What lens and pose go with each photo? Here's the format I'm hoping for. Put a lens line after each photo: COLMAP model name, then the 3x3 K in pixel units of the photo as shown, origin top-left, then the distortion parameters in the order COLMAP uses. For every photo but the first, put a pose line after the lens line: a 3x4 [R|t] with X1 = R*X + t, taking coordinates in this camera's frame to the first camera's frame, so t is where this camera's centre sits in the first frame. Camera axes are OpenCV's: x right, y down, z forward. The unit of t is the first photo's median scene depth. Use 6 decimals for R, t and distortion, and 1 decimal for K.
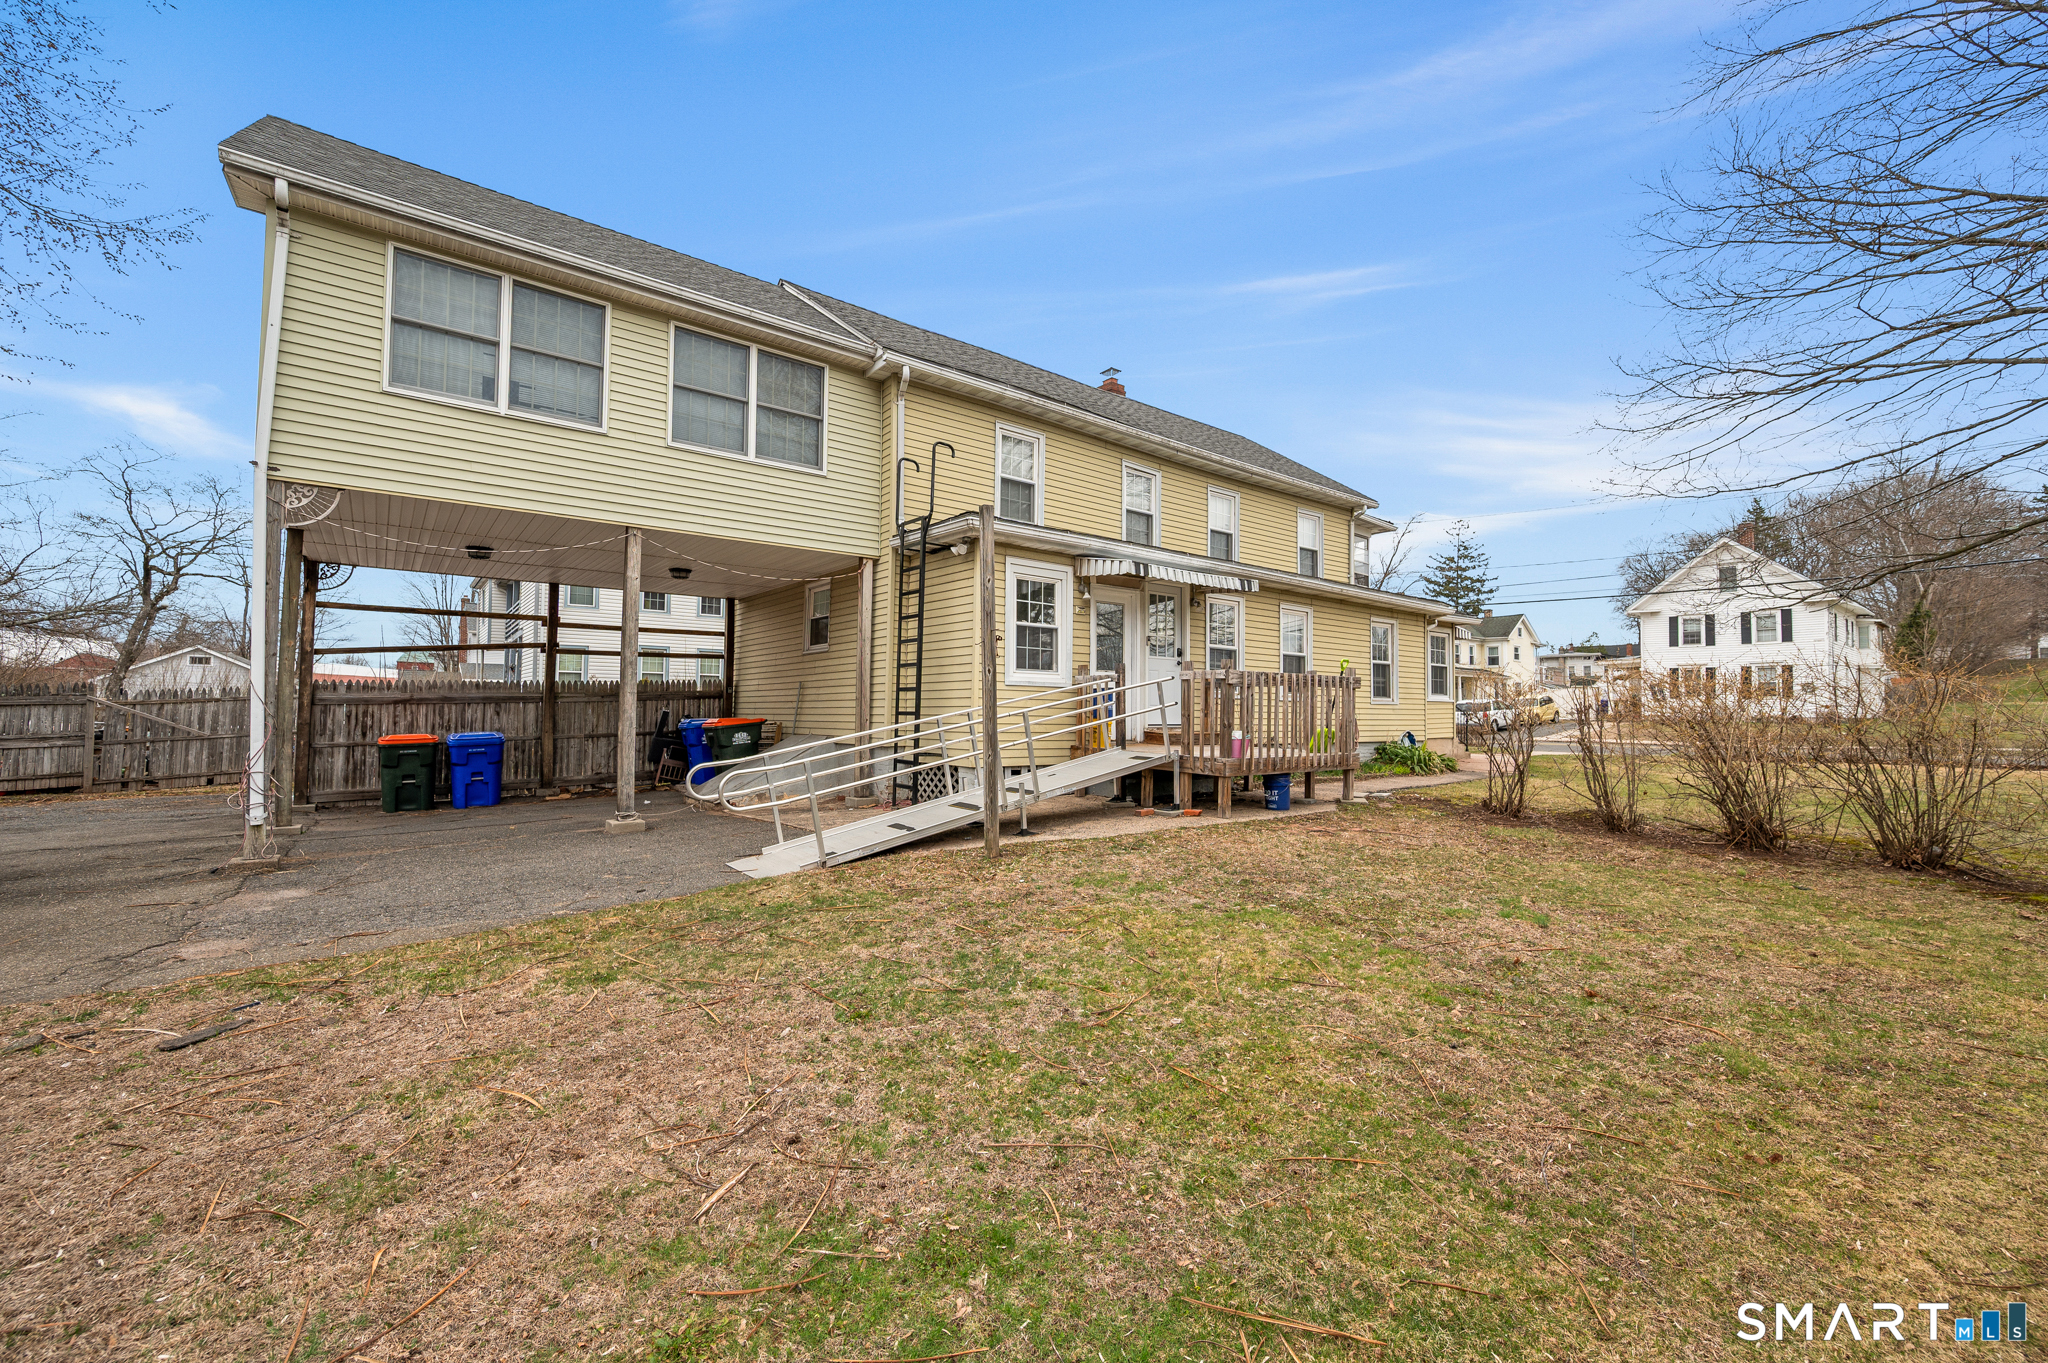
lens RADIAL K [[836.1, 0, 1036.3], [0, 836.1, 678.0], [0, 0, 1]] dist [0.000038, -0.000026]
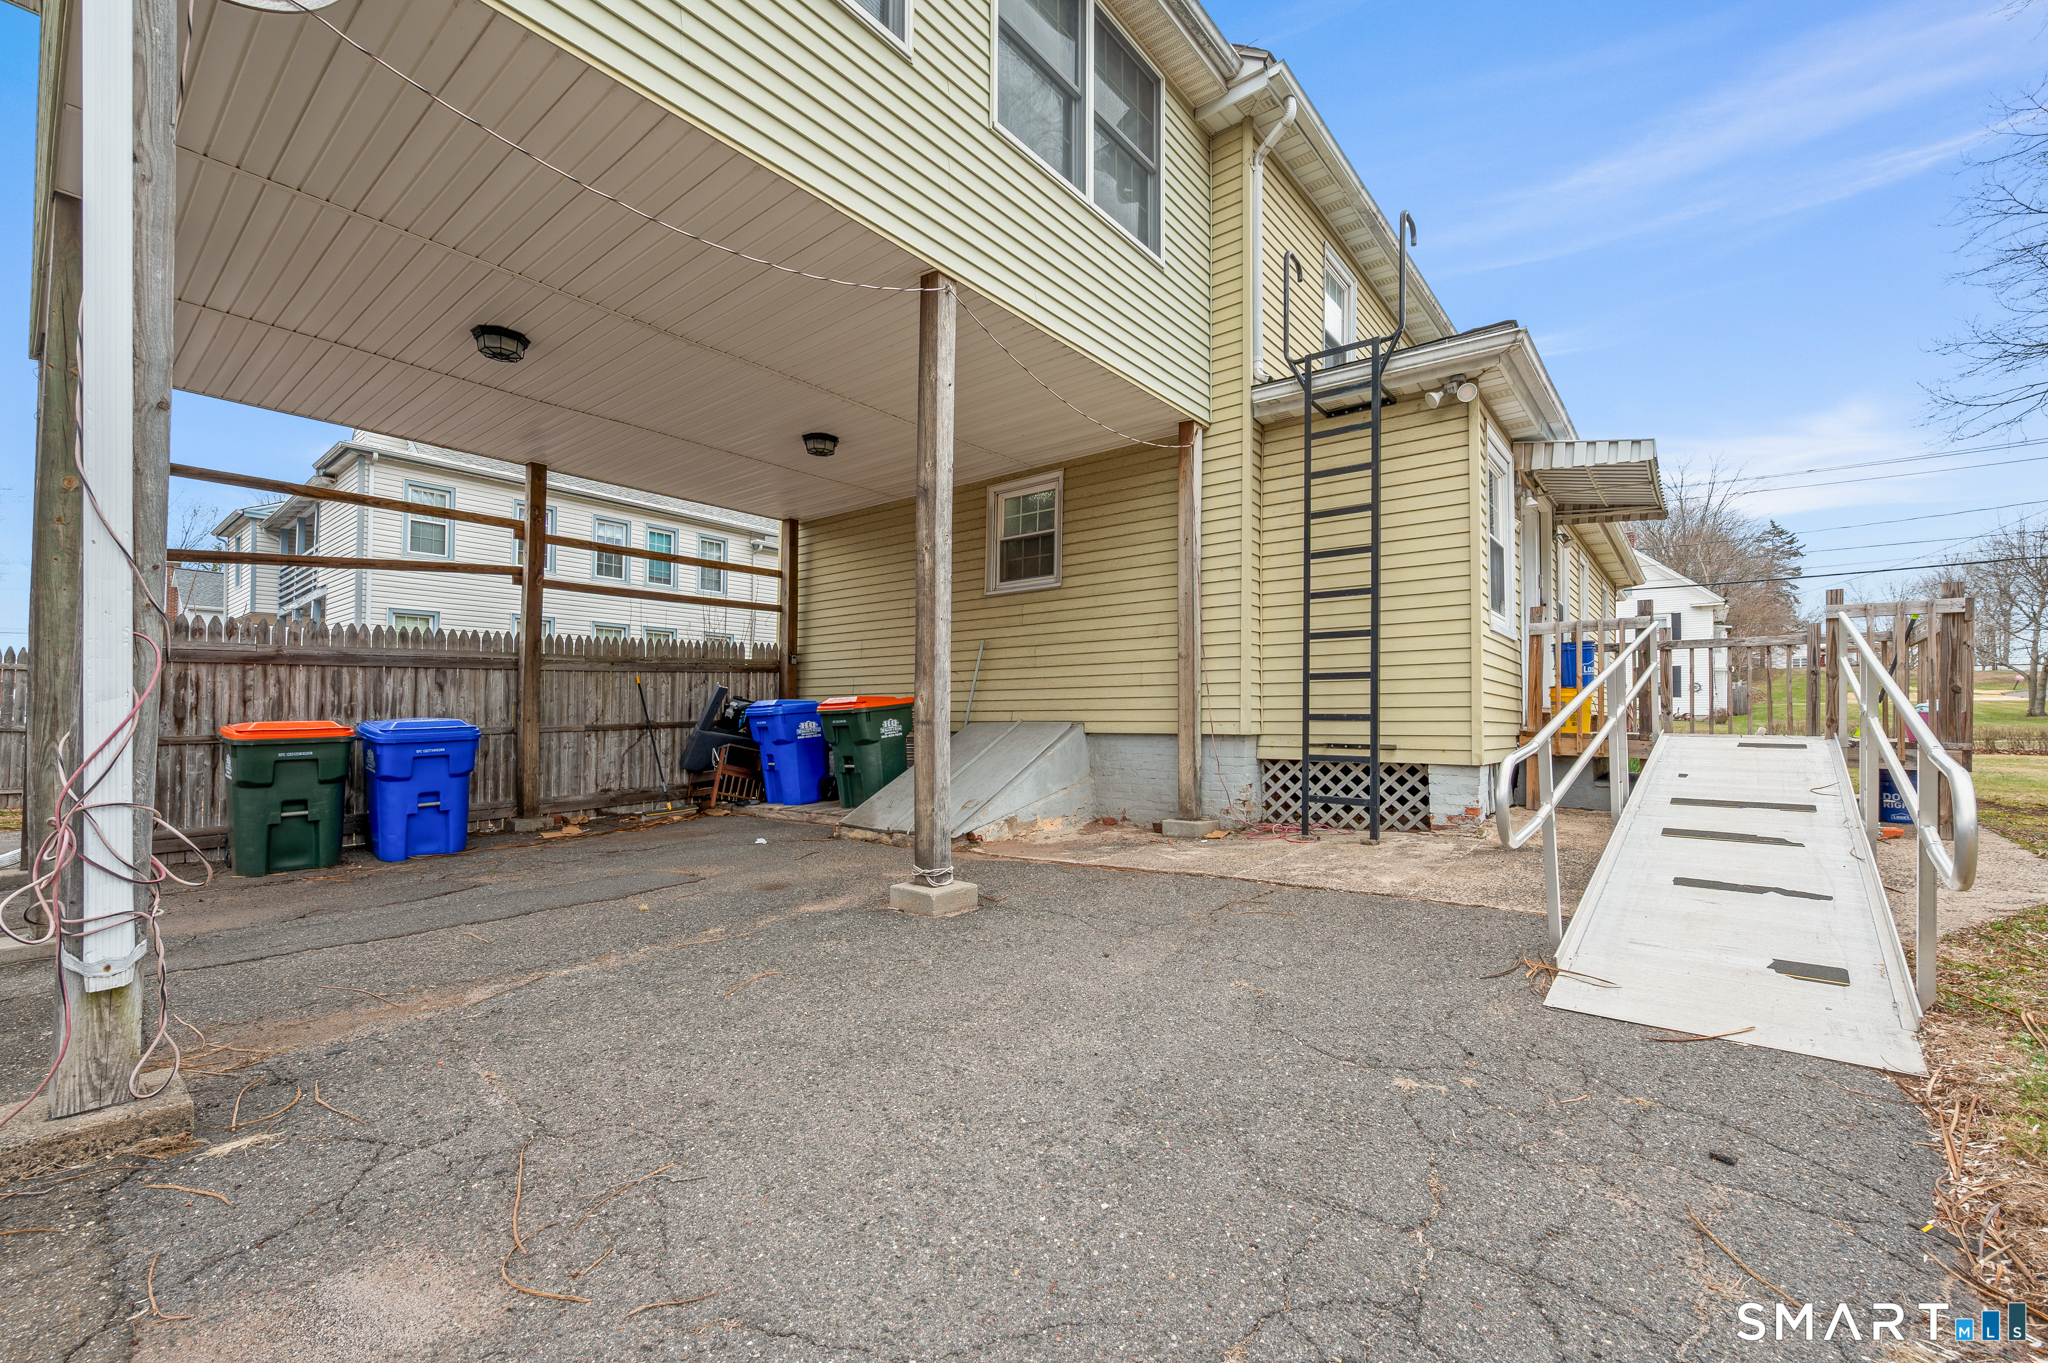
lens RADIAL K [[836.1, 0, 1016.9], [0, 836.1, 699.0], [0, 0, 1]] dist [0.000038, -0.000026]
pose [[0.975856, 0.003192, 0.218391, -0.417403], [-0.006635, 0.999865, 0.015036, 0.042297], [-0.218313, -0.016122, 0.975746, 0.394754]]
